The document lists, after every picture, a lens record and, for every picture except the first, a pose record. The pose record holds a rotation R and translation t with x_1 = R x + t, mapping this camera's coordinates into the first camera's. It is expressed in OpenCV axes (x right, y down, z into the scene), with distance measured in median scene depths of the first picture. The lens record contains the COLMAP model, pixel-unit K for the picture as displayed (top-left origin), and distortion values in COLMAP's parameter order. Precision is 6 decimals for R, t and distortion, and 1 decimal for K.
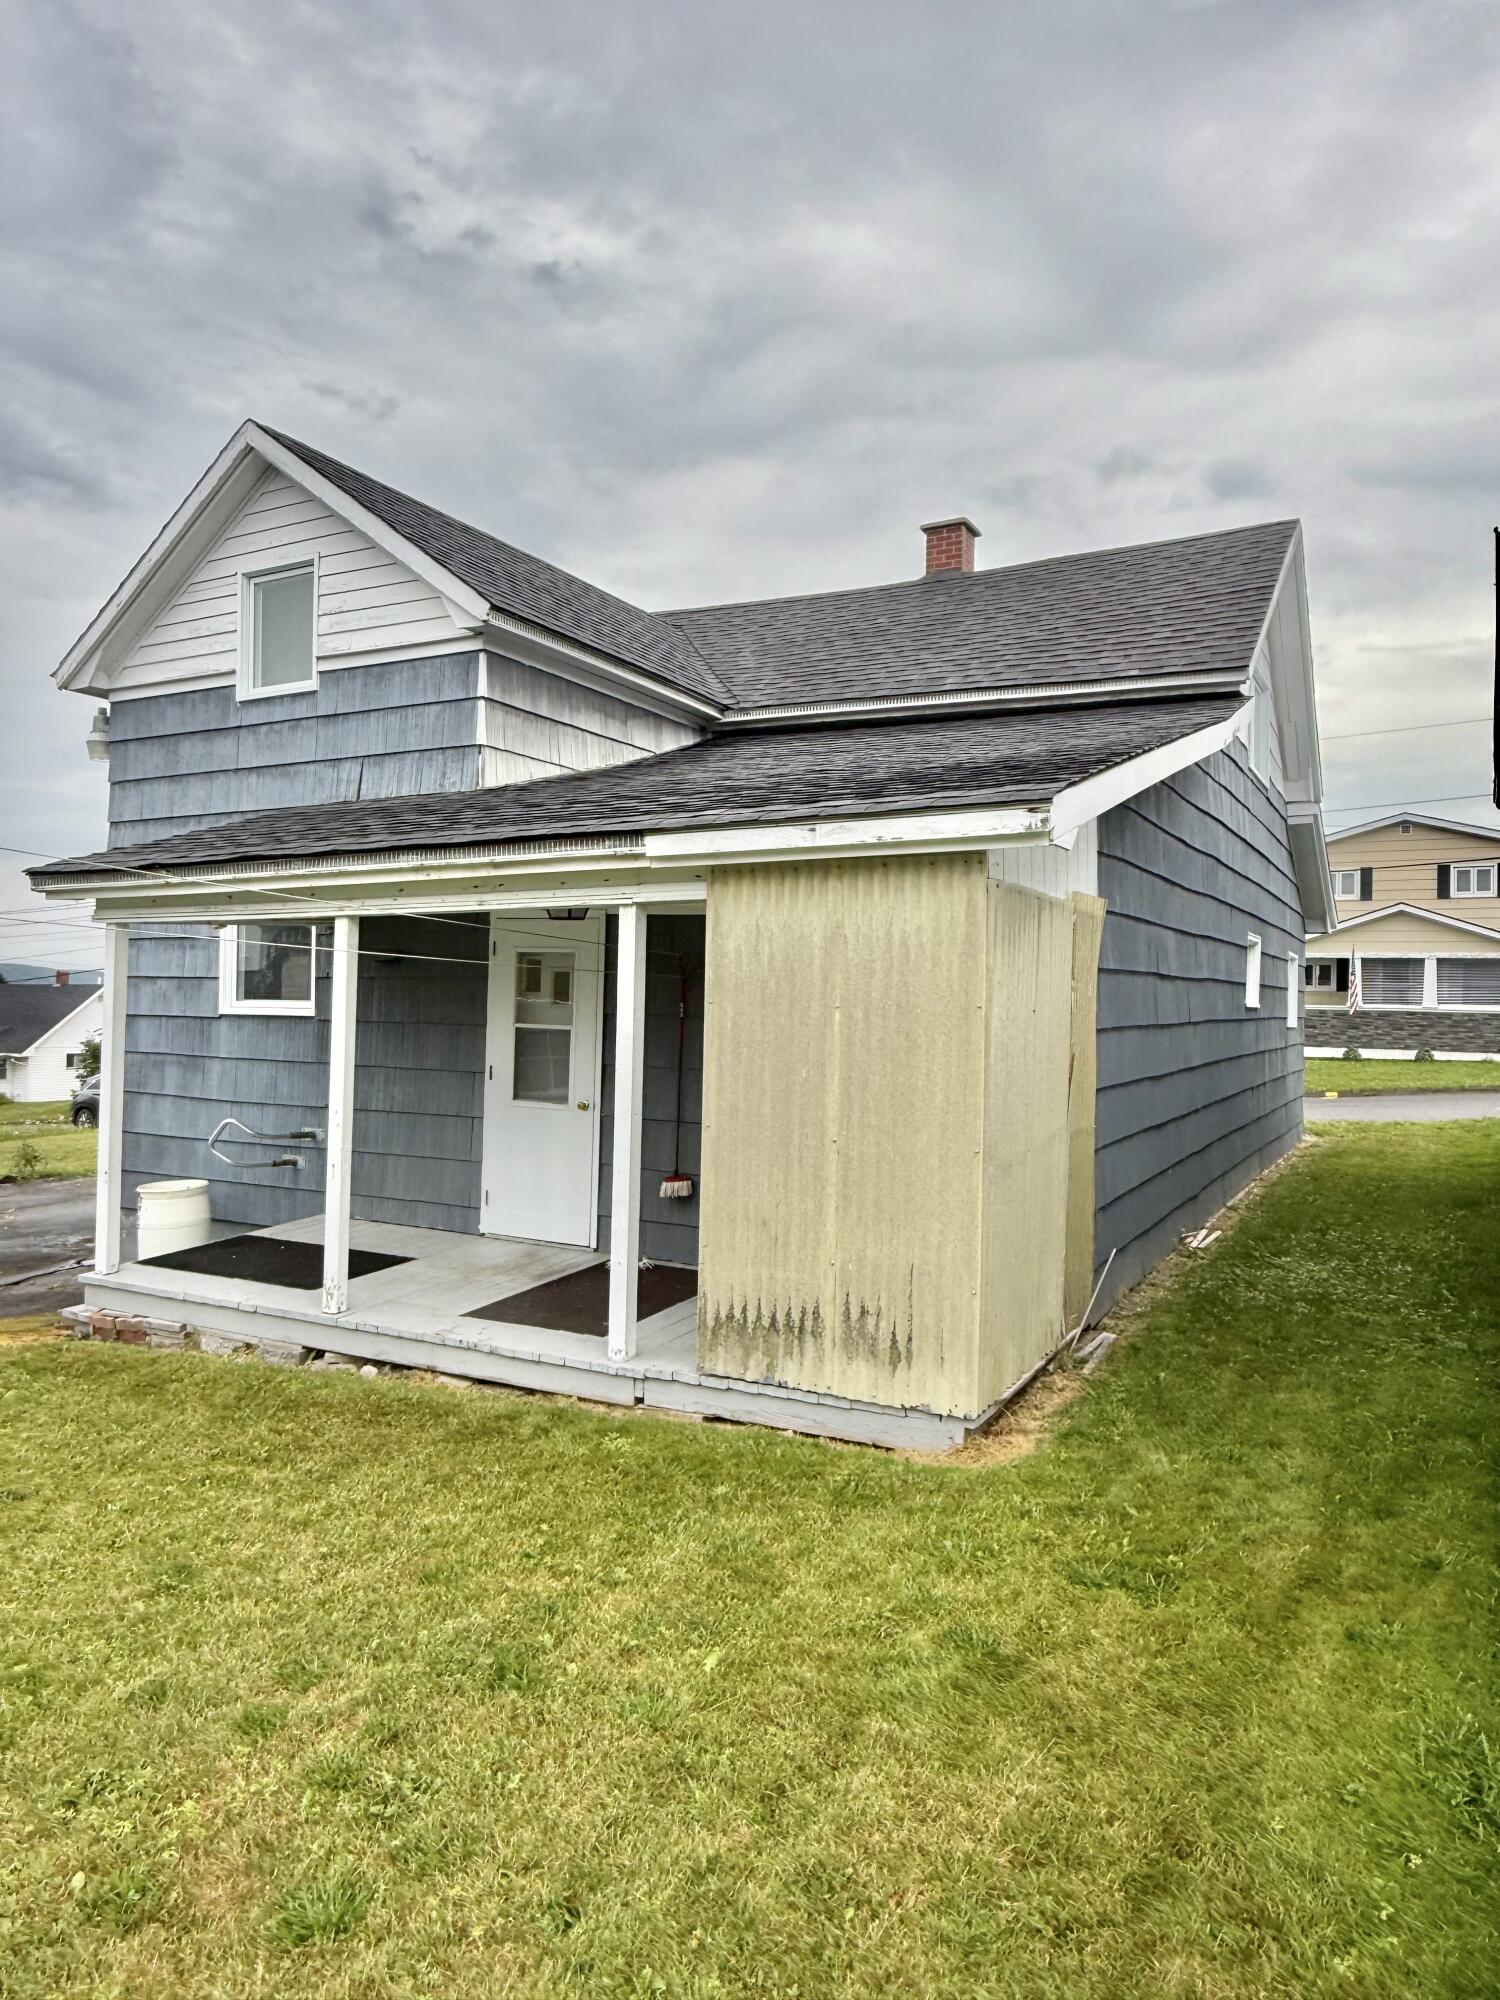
lens RADIAL K [[1351.0, 0, 714.6], [0, 1351.0, 998.9], [0, 0, 1]] dist [-0.000039, 0.003932]
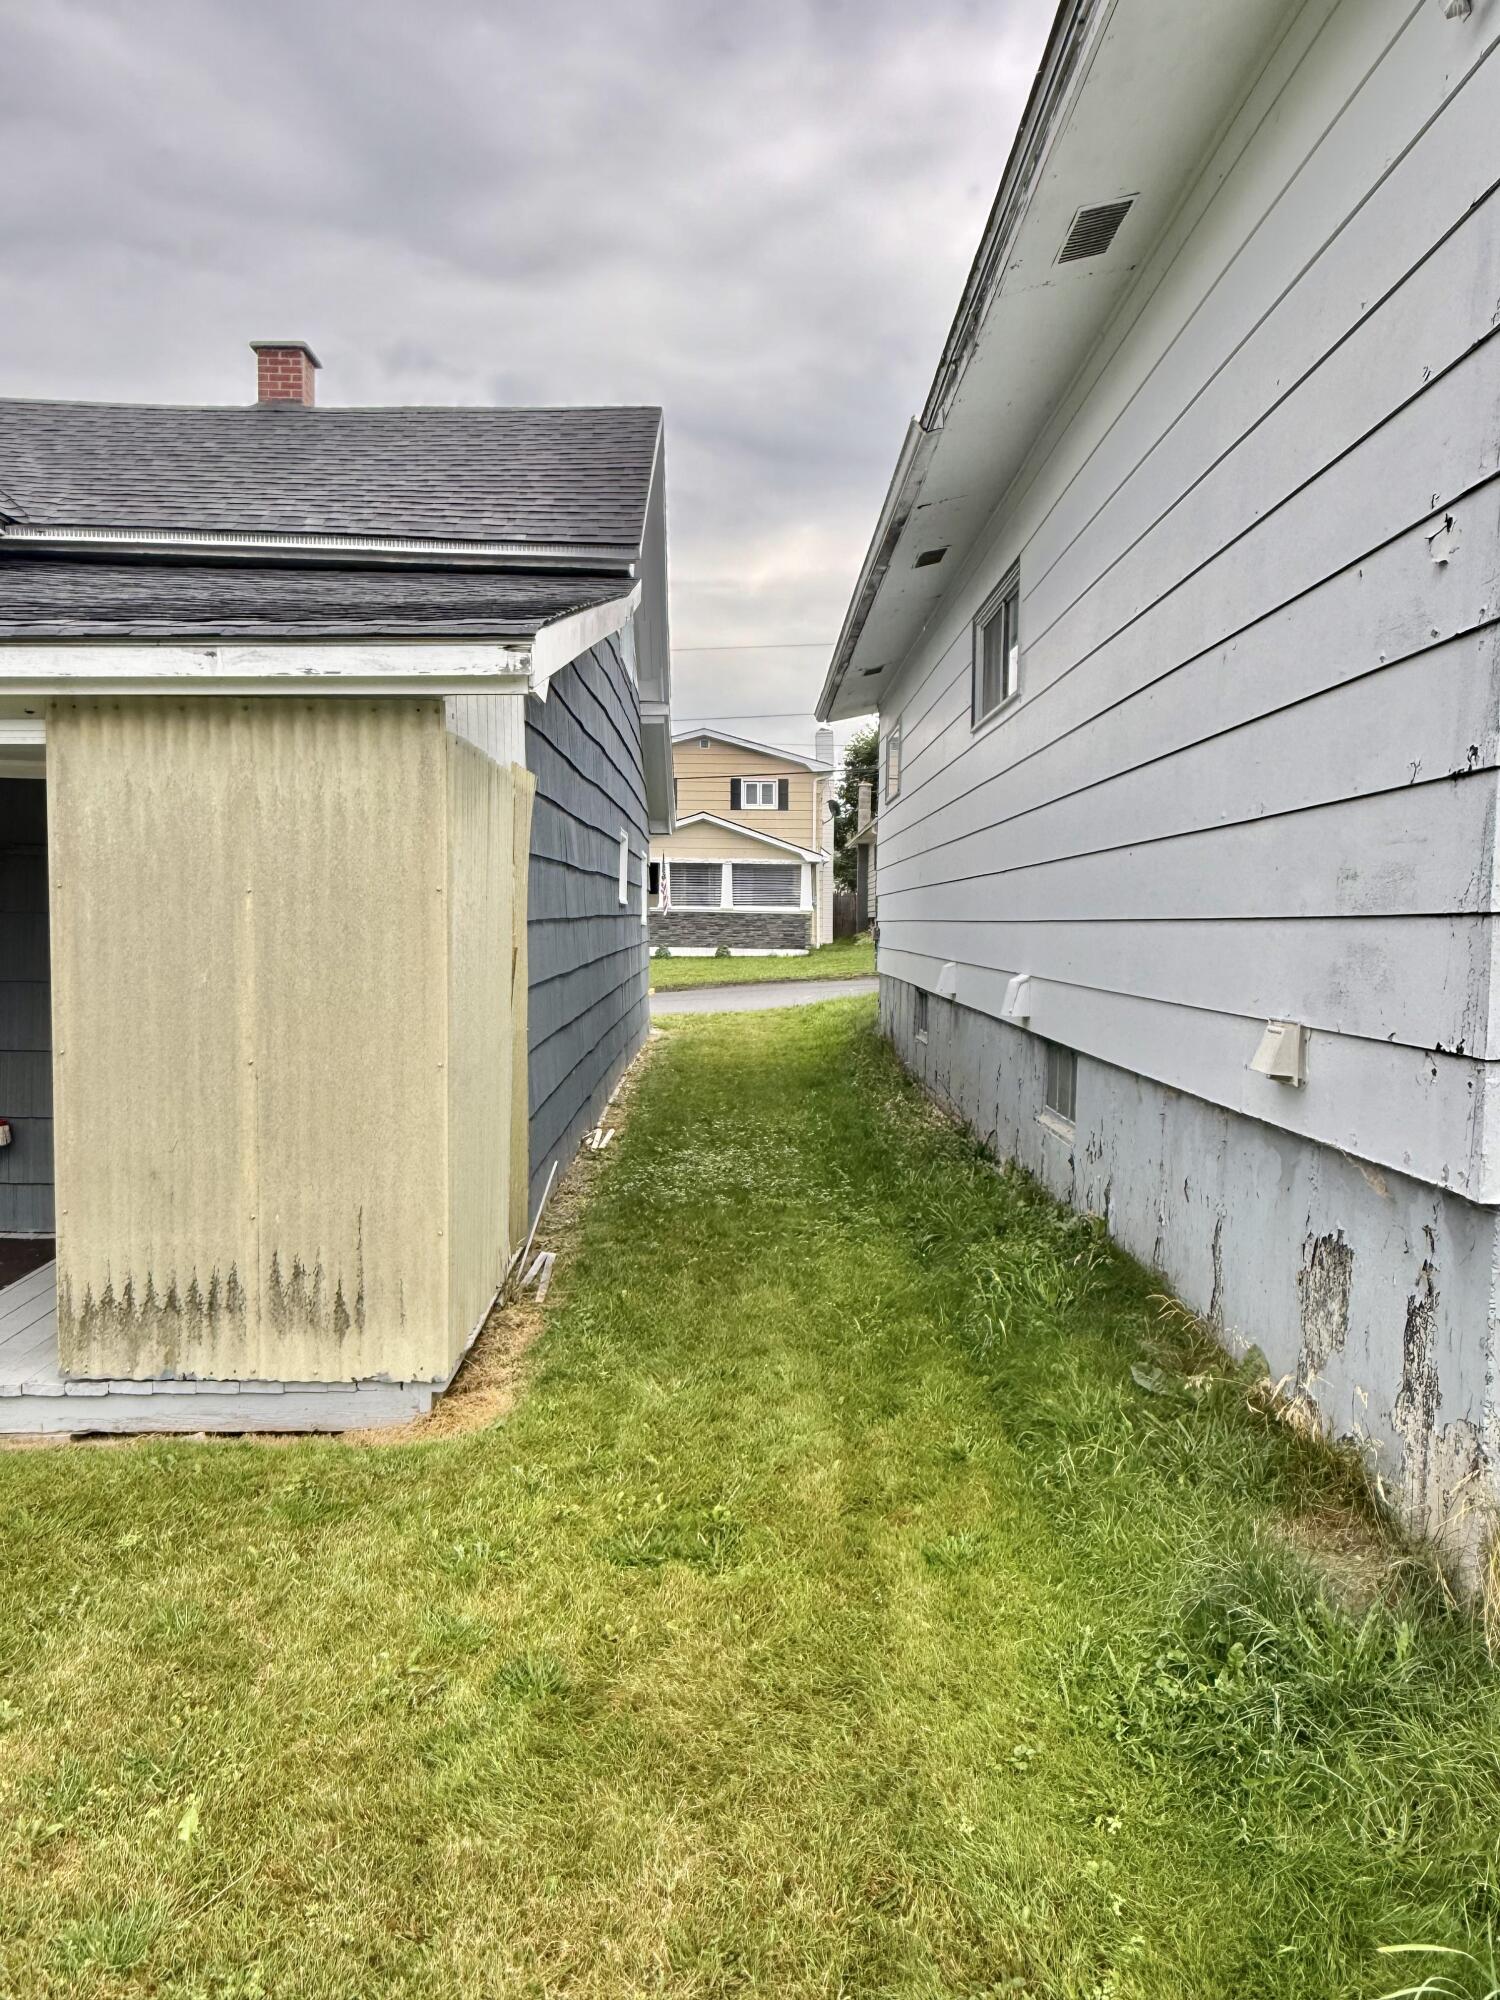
lens RADIAL K [[1351.0, 0, 748.6], [0, 1351.0, 1009.7], [0, 0, 1]] dist [-0.000039, 0.003932]
pose [[0.863404, -0.041832, 0.502776, -0.050369], [0.003099, 0.996977, 0.077629, 0.013343], [-0.504503, -0.065467, 0.860924, 0.168210]]
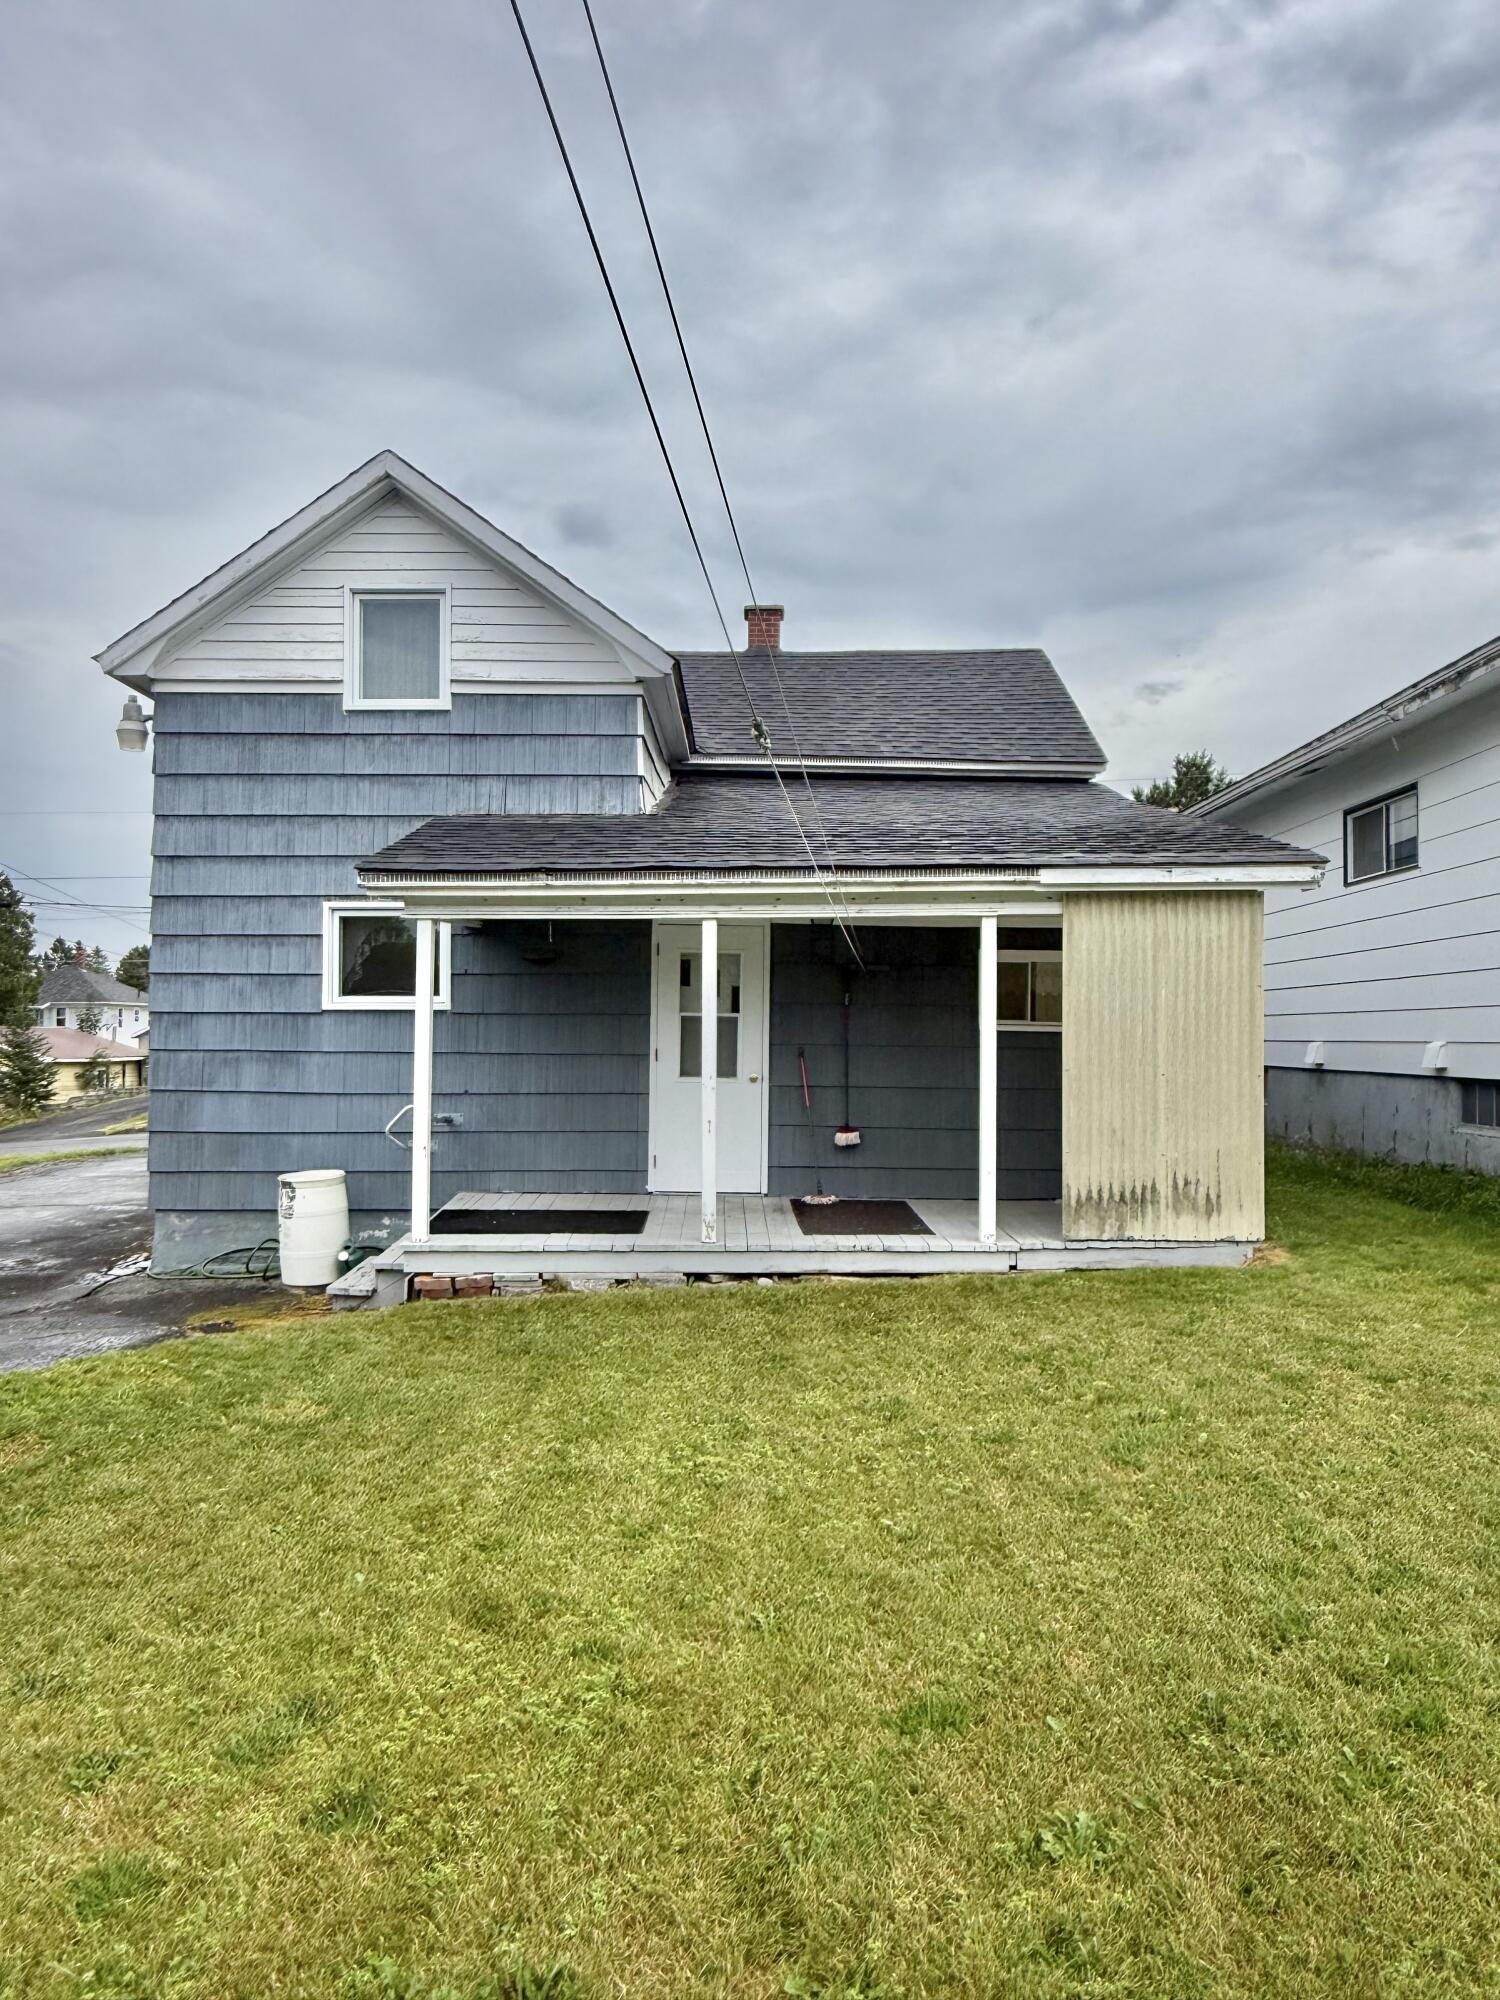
lens RADIAL K [[1351.0, 0, 750.2], [0, 1351.0, 1007.1], [0, 0, 1]] dist [-0.000039, 0.003932]
pose [[0.871876, -0.003415, 0.489715, -0.989865], [0.008942, 0.999920, -0.008947, 0.035549], [-0.489645, 0.012180, 0.871837, -0.100740]]
